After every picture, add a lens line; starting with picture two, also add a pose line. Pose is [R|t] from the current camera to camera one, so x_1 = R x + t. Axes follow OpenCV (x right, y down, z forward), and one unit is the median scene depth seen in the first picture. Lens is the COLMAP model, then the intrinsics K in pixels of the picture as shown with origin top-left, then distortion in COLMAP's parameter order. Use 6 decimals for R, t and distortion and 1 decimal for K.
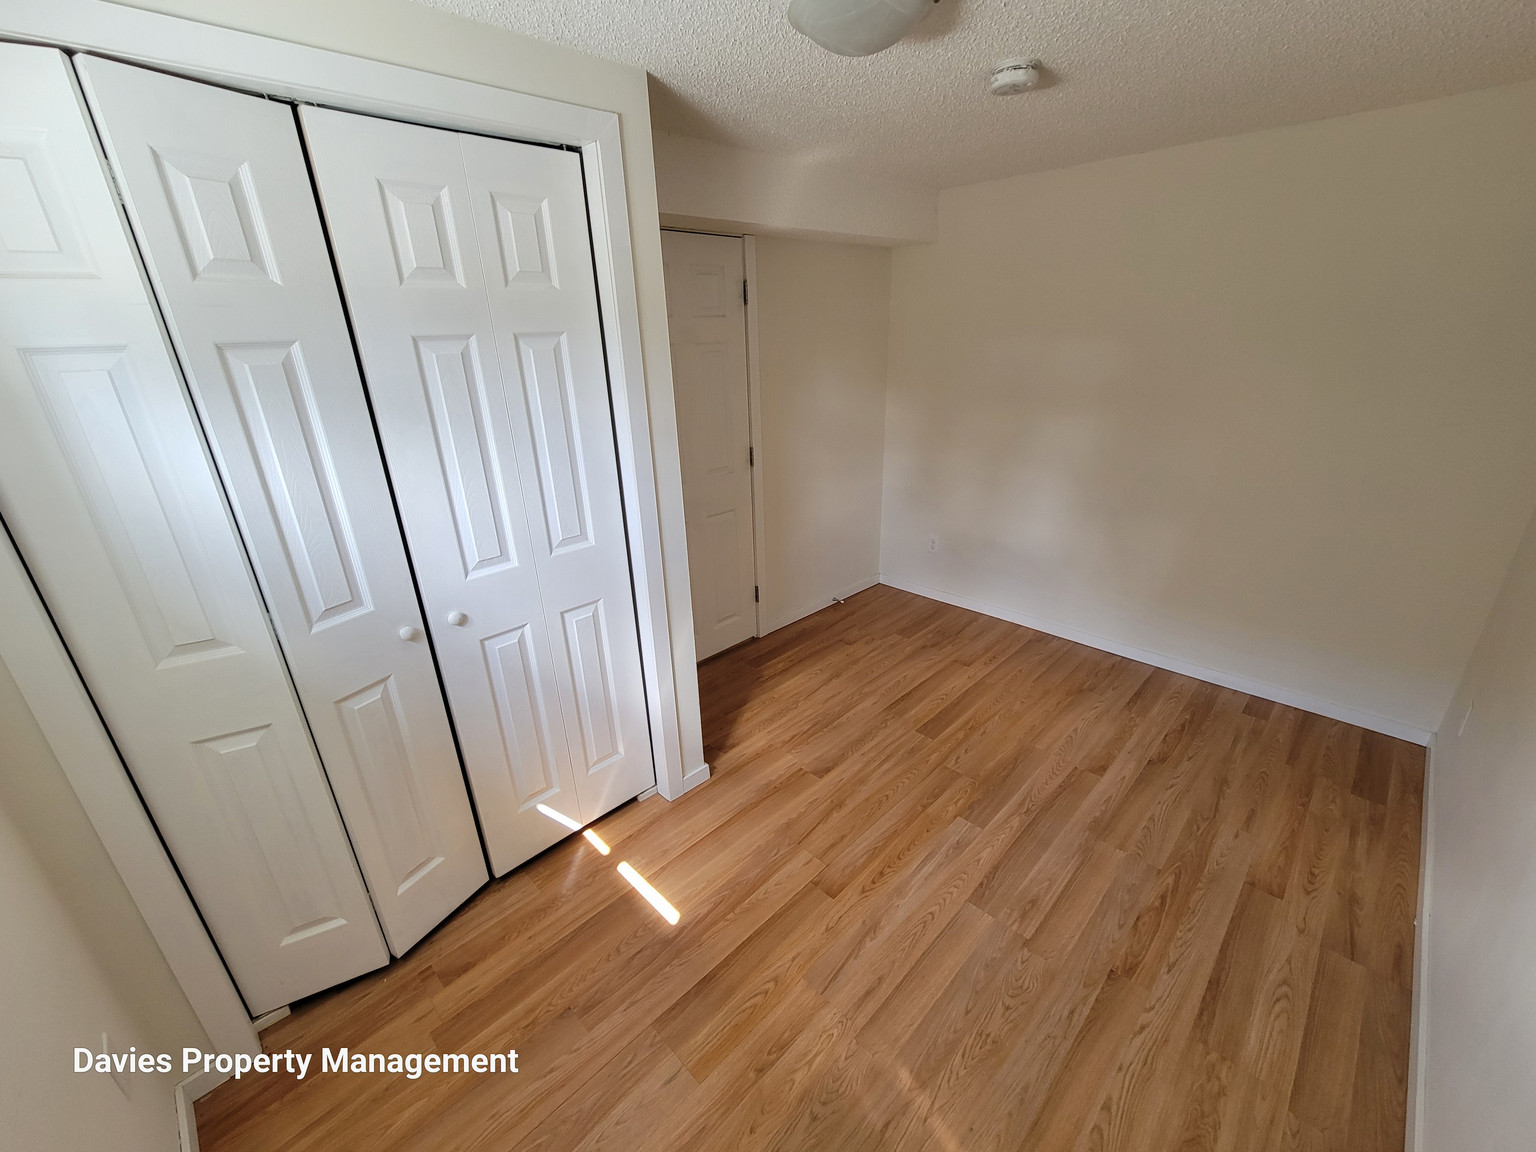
lens RADIAL K [[627.7, 0, 771.1], [0, 627.7, 578.1], [0, 0, 1]] dist [-0.000836, 0.000270]
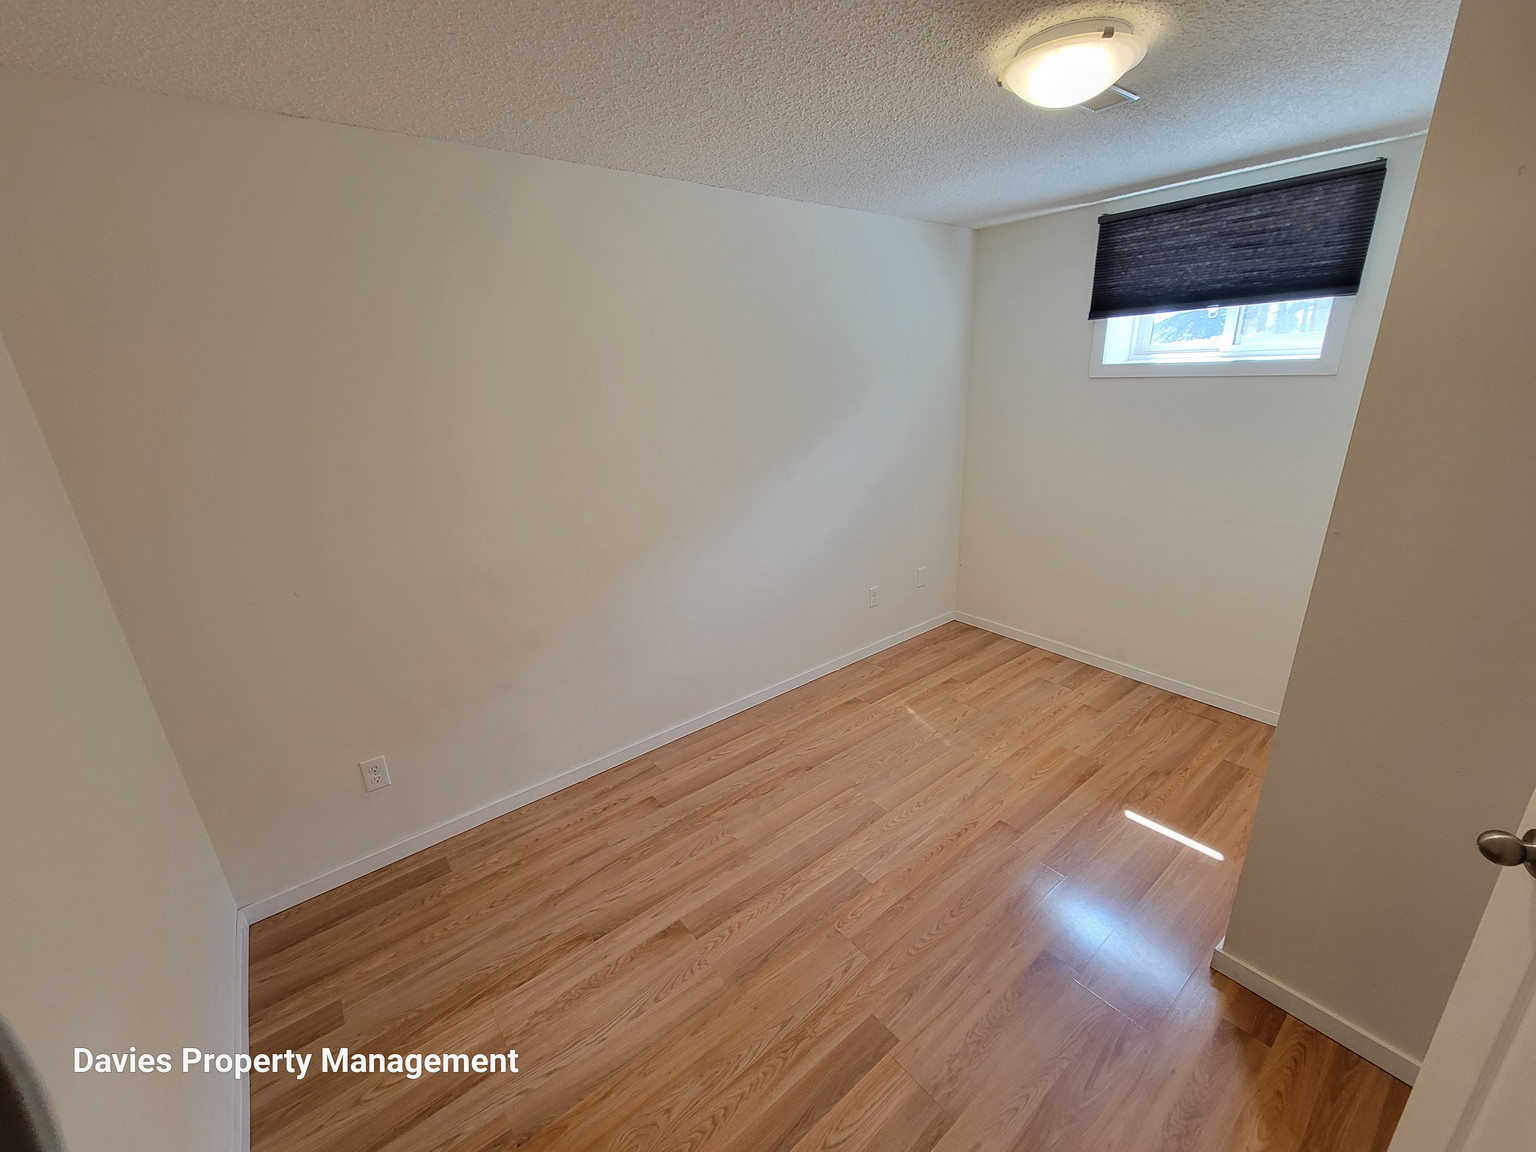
lens RADIAL K [[627.7, 0, 771.1], [0, 627.7, 578.1], [0, 0, 1]] dist [-0.000836, 0.000270]
pose [[-0.991195, 0.028340, 0.129339, 0.346493], [0.105006, 0.763282, 0.637475, -0.617559], [-0.080657, 0.645444, -0.759537, 1.564978]]
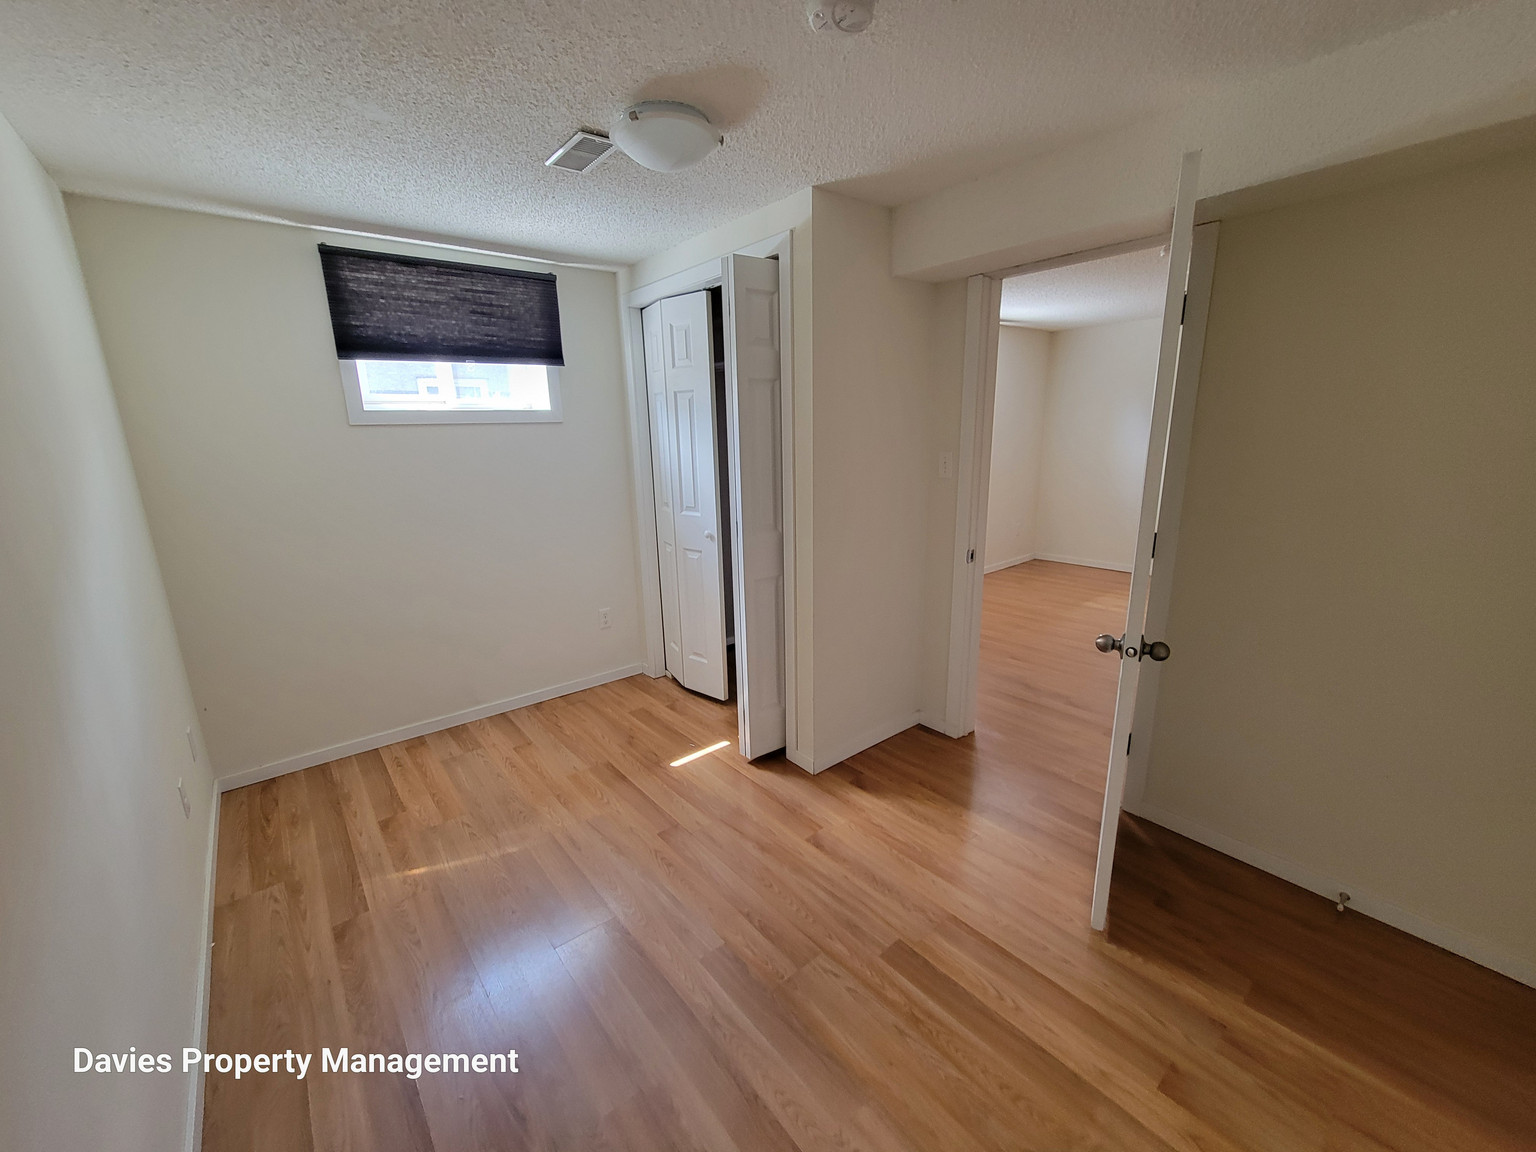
lens RADIAL K [[627.7, 0, 771.1], [0, 627.7, 578.1], [0, 0, 1]] dist [-0.000836, 0.000270]
pose [[-0.096538, 0.269420, -0.958172, 1.048044], [-0.344753, 0.894026, 0.286118, -0.333345], [0.933716, 0.357953, 0.006576, 0.970017]]
